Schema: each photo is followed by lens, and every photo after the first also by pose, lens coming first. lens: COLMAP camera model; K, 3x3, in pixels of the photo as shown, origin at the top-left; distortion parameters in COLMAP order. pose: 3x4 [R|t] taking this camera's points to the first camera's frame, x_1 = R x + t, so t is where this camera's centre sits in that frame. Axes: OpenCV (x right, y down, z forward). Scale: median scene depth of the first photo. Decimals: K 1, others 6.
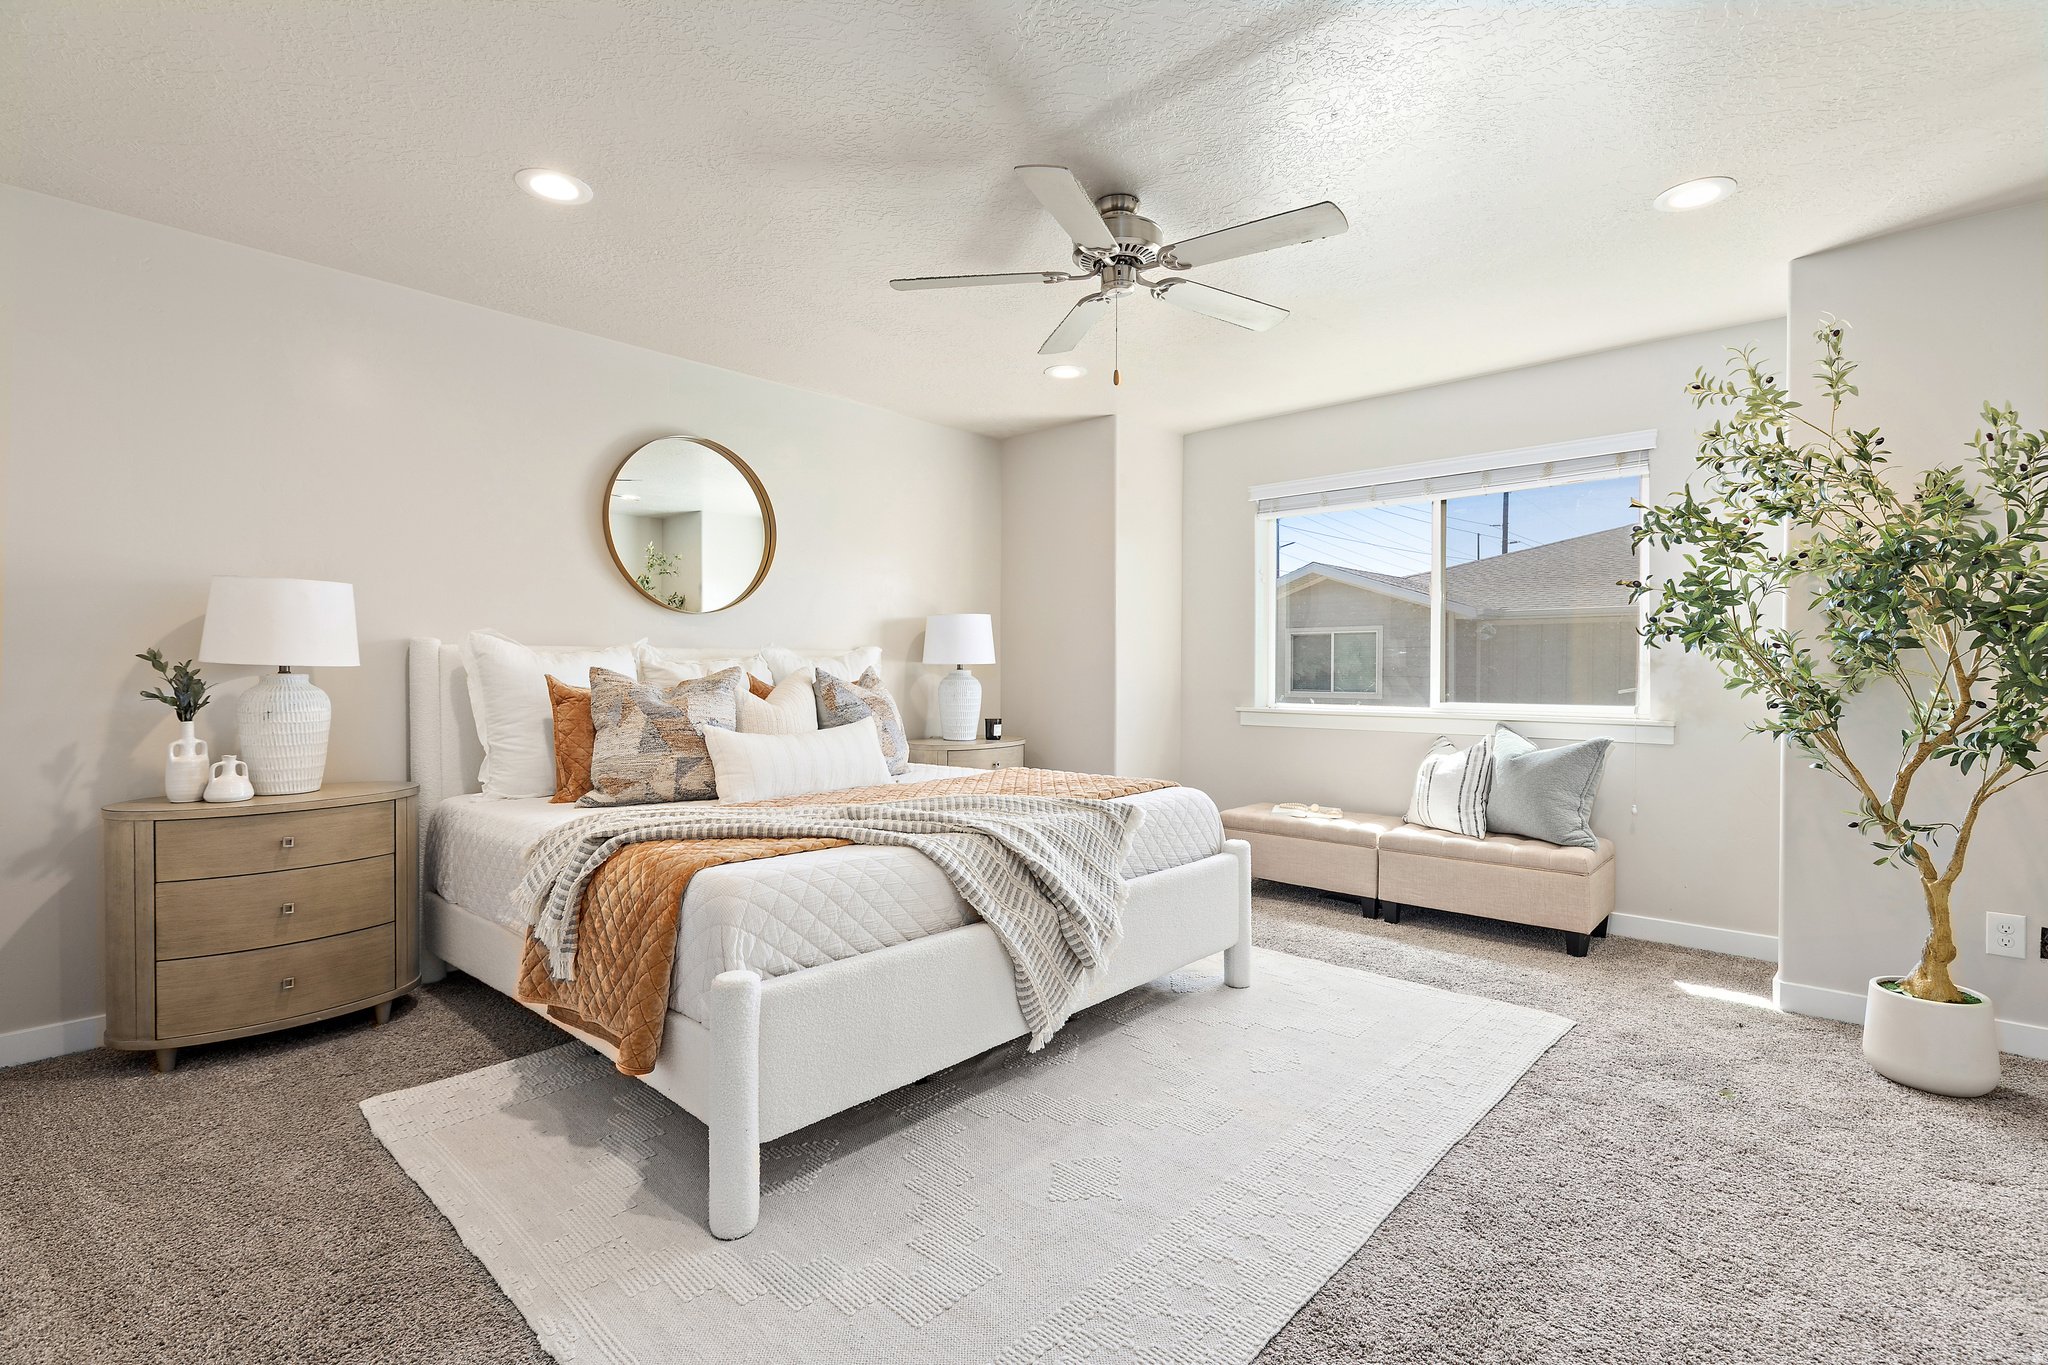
lens RADIAL K [[949.2, 0, 1034.5], [0, 949.2, 667.6], [0, 0, 1]] dist [0.010273, -0.000547]
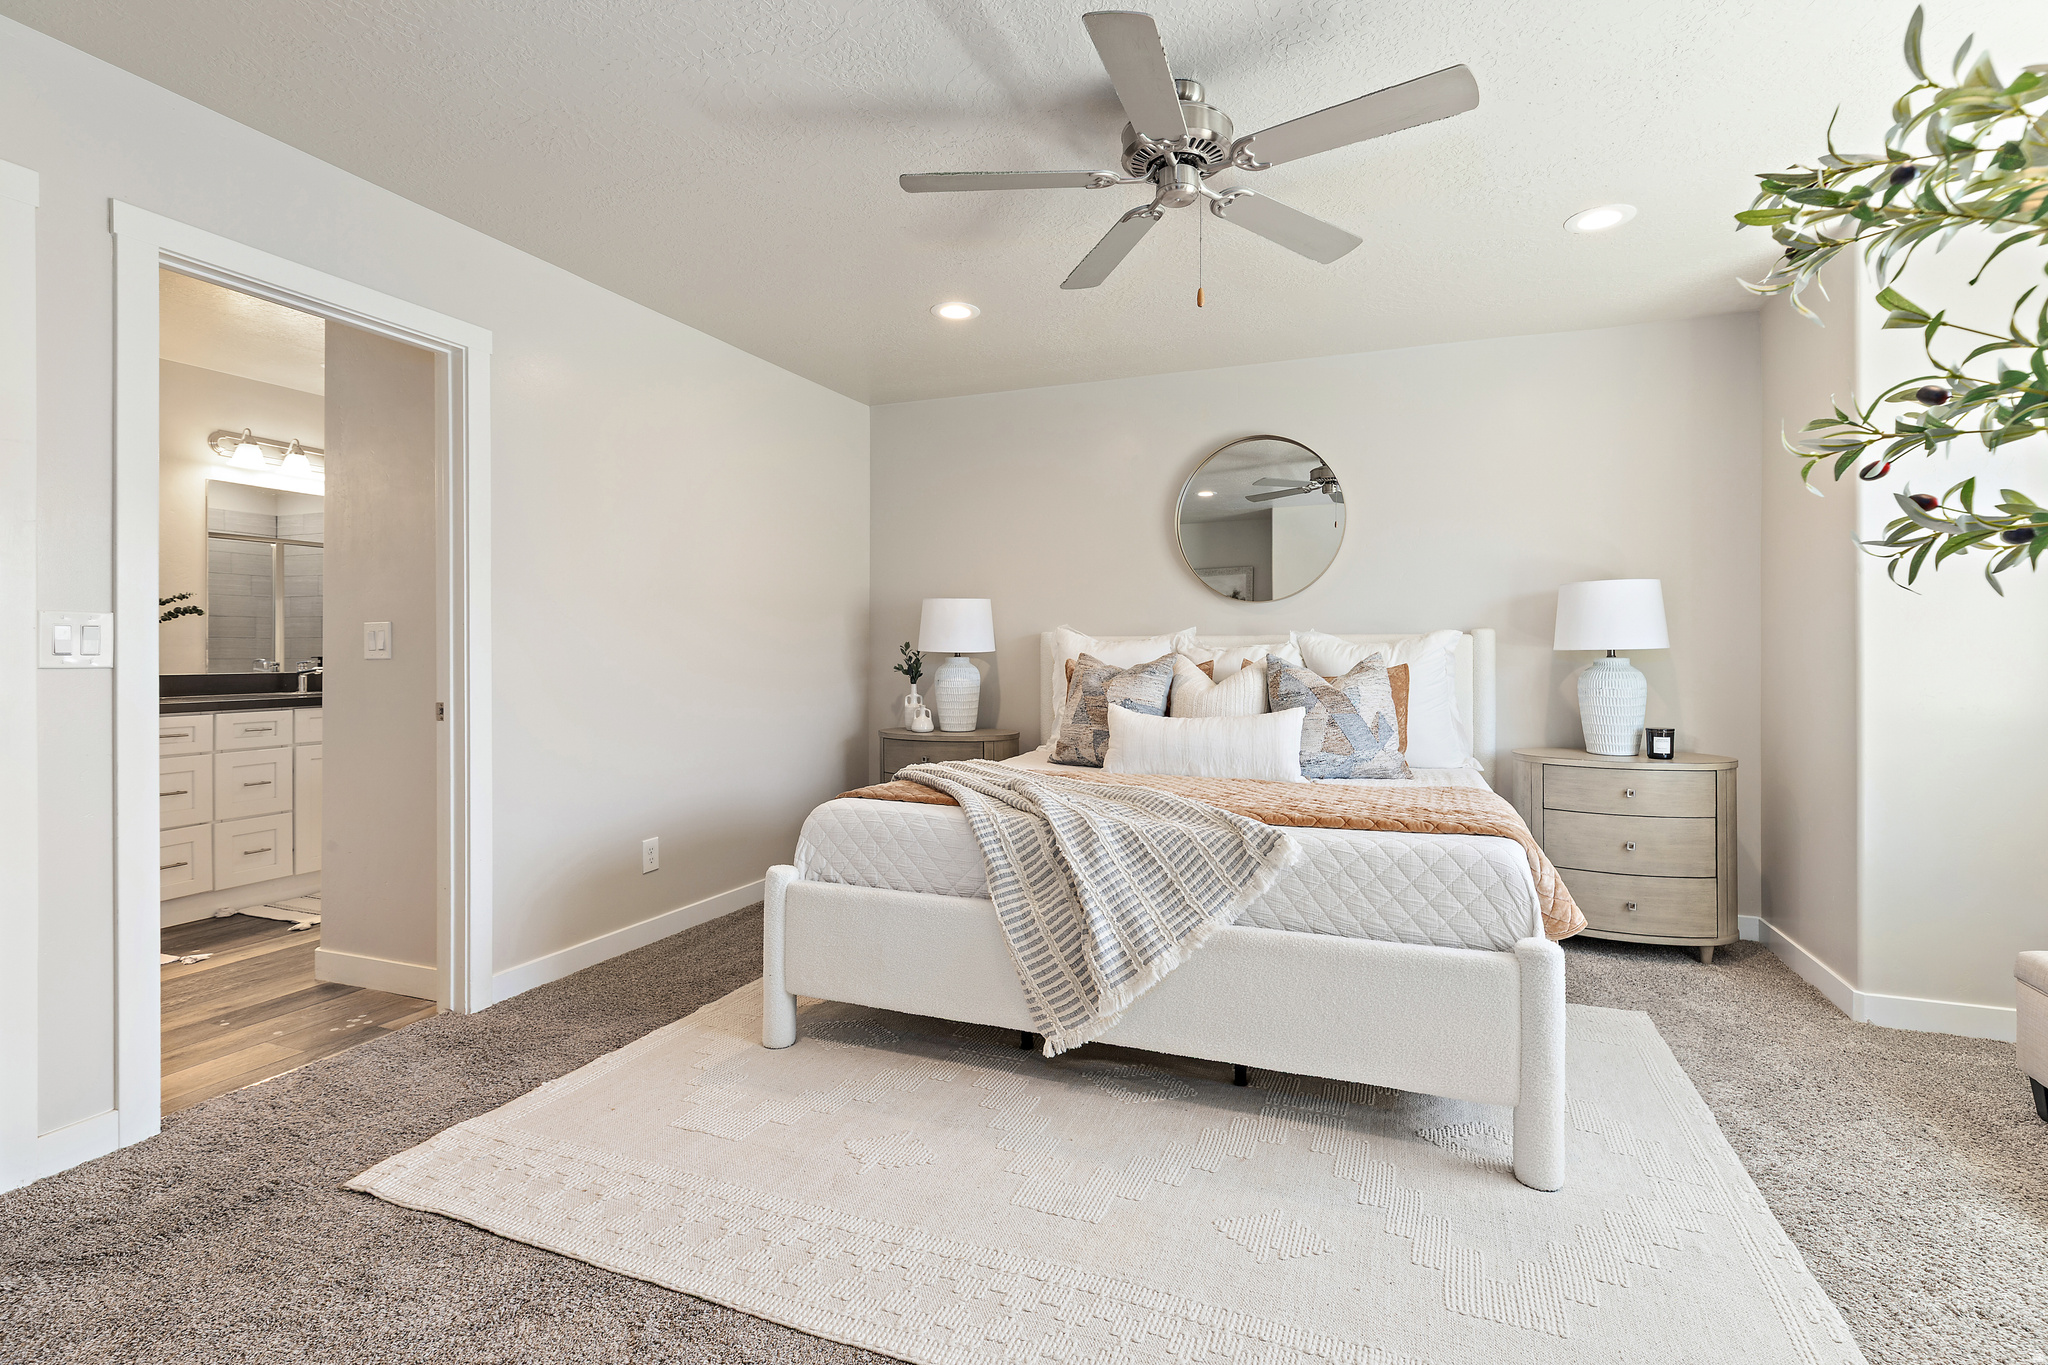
lens RADIAL K [[954.8, 0, 1040.3], [0, 954.8, 652.9], [0, 0, 1]] dist [0.012062, -0.000440]
pose [[0.342291, 0.001480, -0.939593, 0.786463], [-0.000592, 0.999999, 0.001360, -0.003033], [0.939594, 0.000091, 0.342291, 0.576844]]
